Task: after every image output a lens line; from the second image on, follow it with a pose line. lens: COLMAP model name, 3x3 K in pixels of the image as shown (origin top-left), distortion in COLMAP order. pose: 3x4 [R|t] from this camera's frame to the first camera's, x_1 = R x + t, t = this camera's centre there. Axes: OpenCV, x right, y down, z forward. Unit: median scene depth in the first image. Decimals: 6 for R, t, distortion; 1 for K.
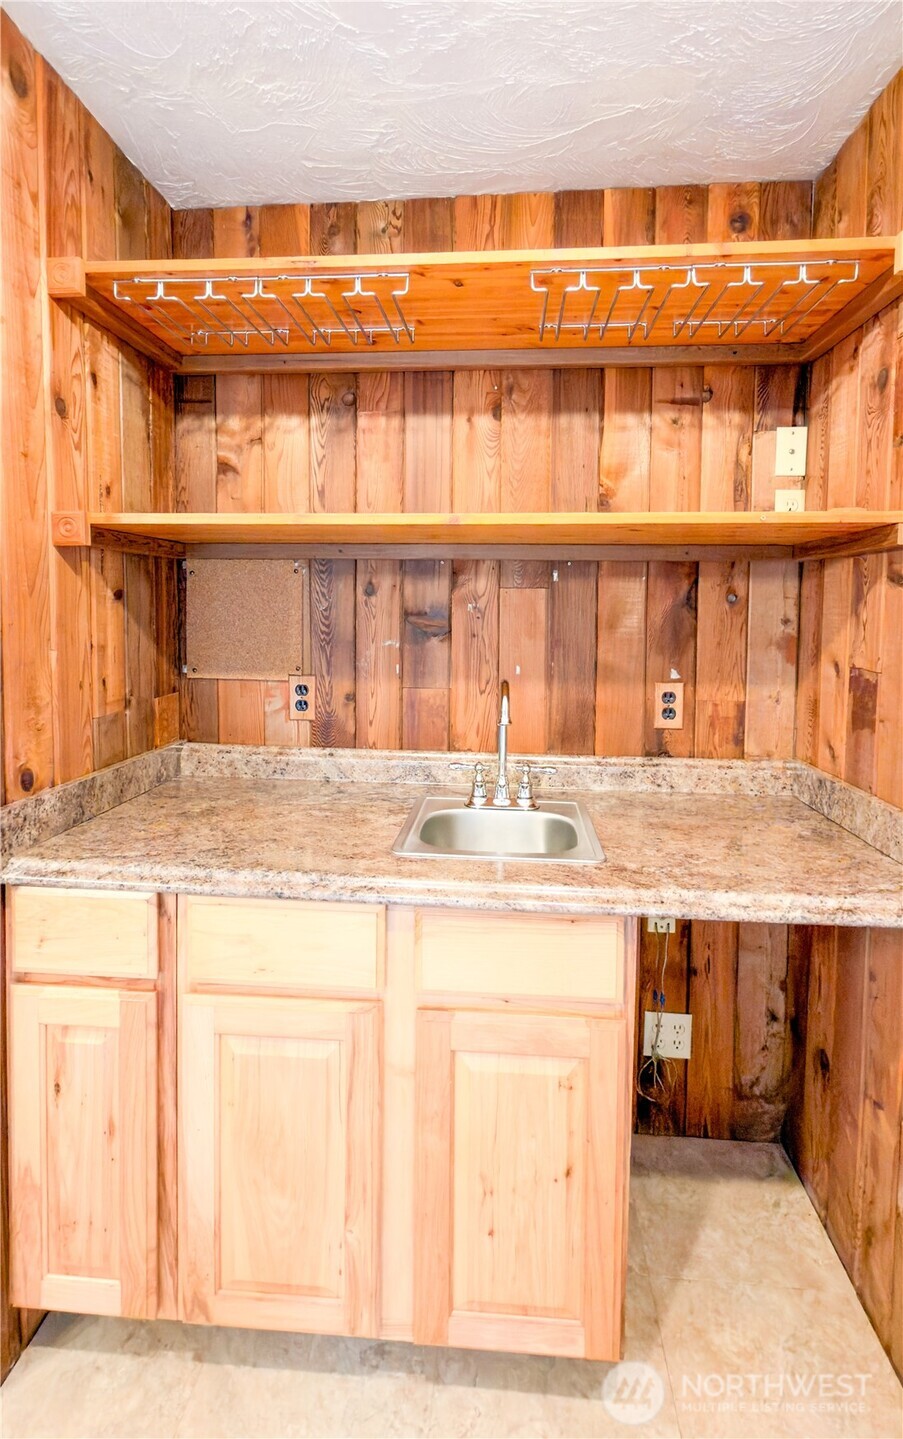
lens RADIAL K [[652.7, 0, 456.5], [0, 652.7, 639.9], [0, 0, 1]] dist [0.000150, 0.000024]
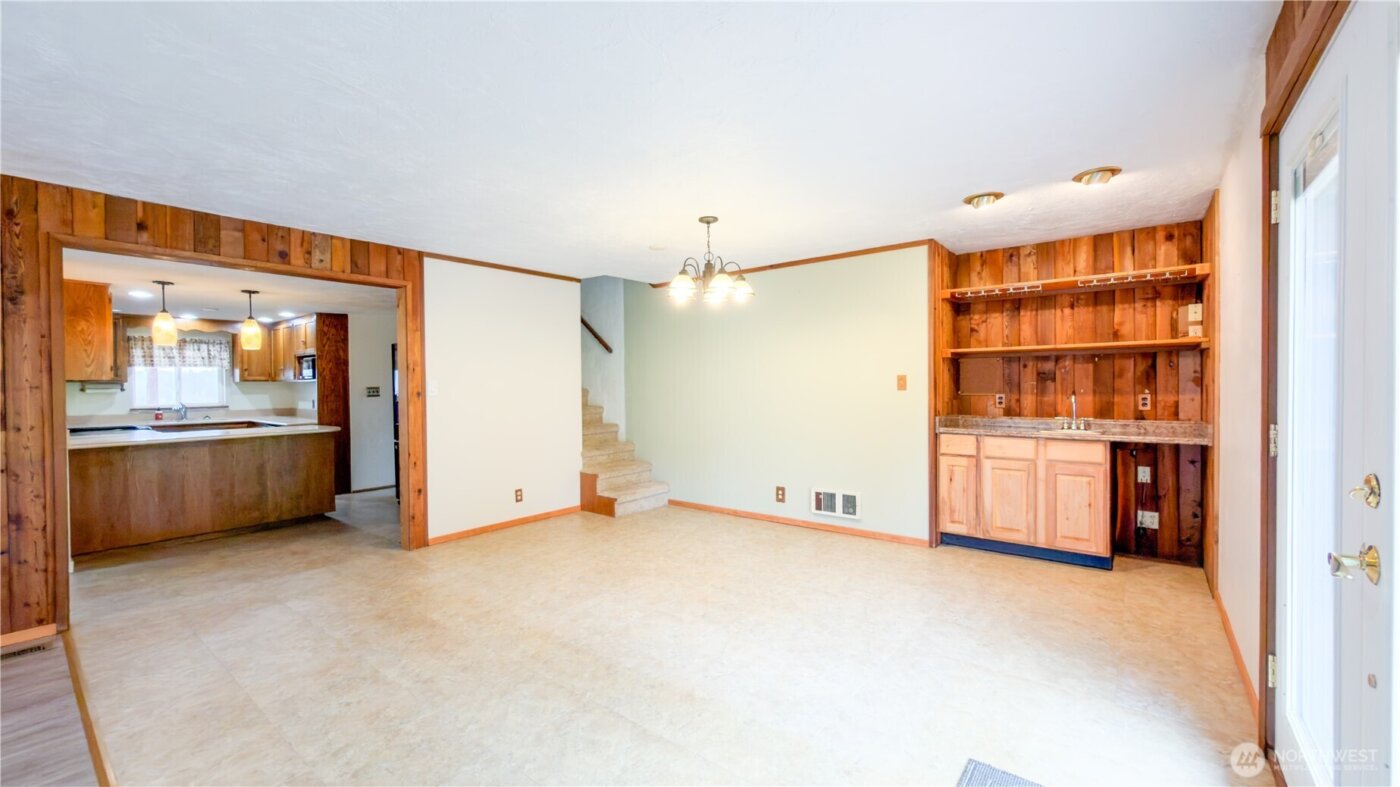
lens RADIAL K [[561.2, 0, 700.0], [0, 561.2, 393.5], [0, 0, 1]] dist [0.001410, 0.000045]
pose [[0.833764, -0.009358, -0.552042, 0.055917], [-0.012502, 0.999280, -0.035821, 0.177841], [0.551980, 0.036767, 0.833046, -2.186731]]
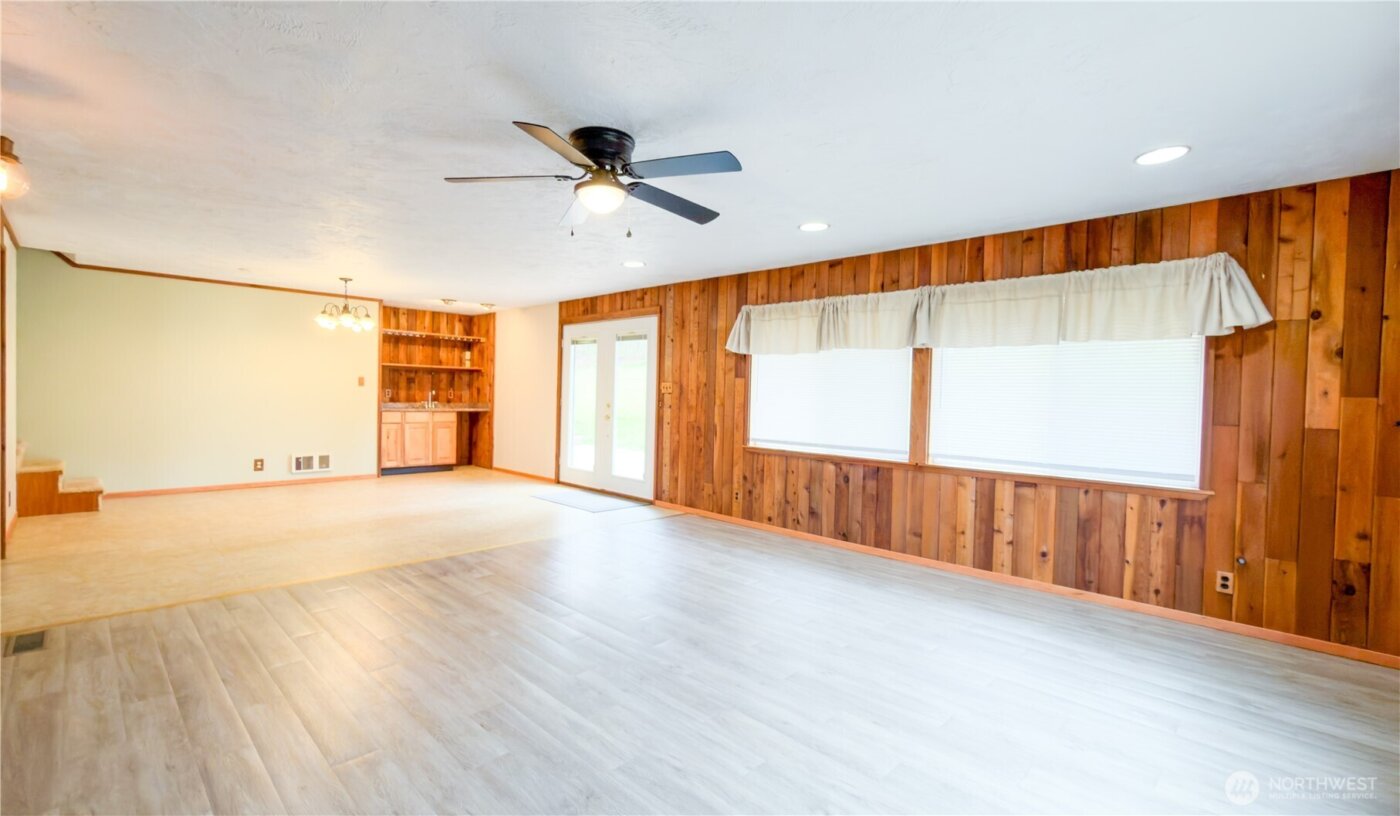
lens RADIAL K [[608.7, 0, 686.3], [0, 608.7, 406.7], [0, 0, 1]] dist [0.000273, 0.000005]
pose [[0.640056, -0.012067, 0.768234, -2.730316], [0.025459, 0.999661, -0.005509, 0.310044], [-0.767907, 0.023084, 0.640146, -4.496238]]
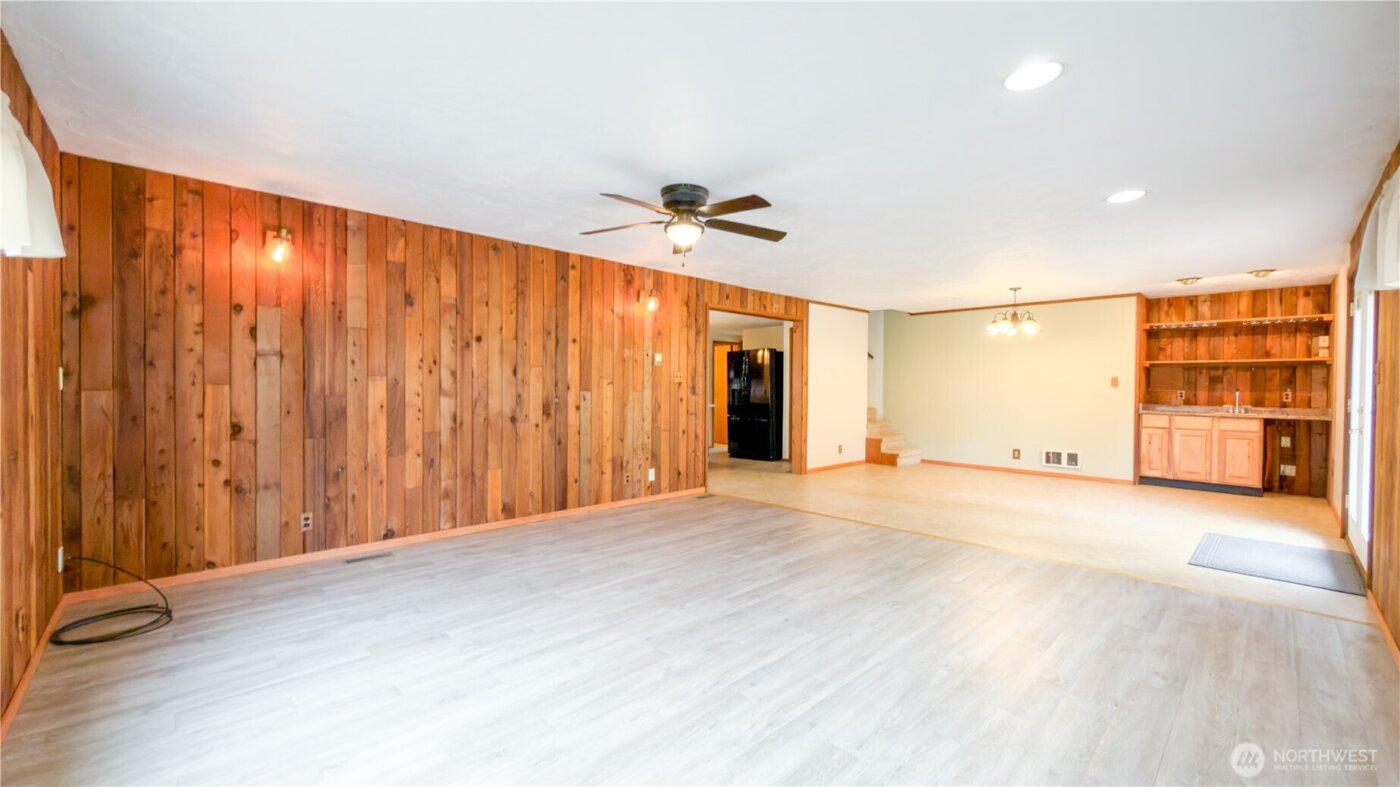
lens RADIAL K [[561.2, 0, 700.0], [0, 561.2, 393.5], [0, 0, 1]] dist [0.001410, 0.000045]
pose [[0.754265, 0.006870, -0.656534, -0.200512], [-0.038963, 0.998651, -0.034313, 0.379595], [0.655413, 0.051461, 0.753516, -4.764864]]
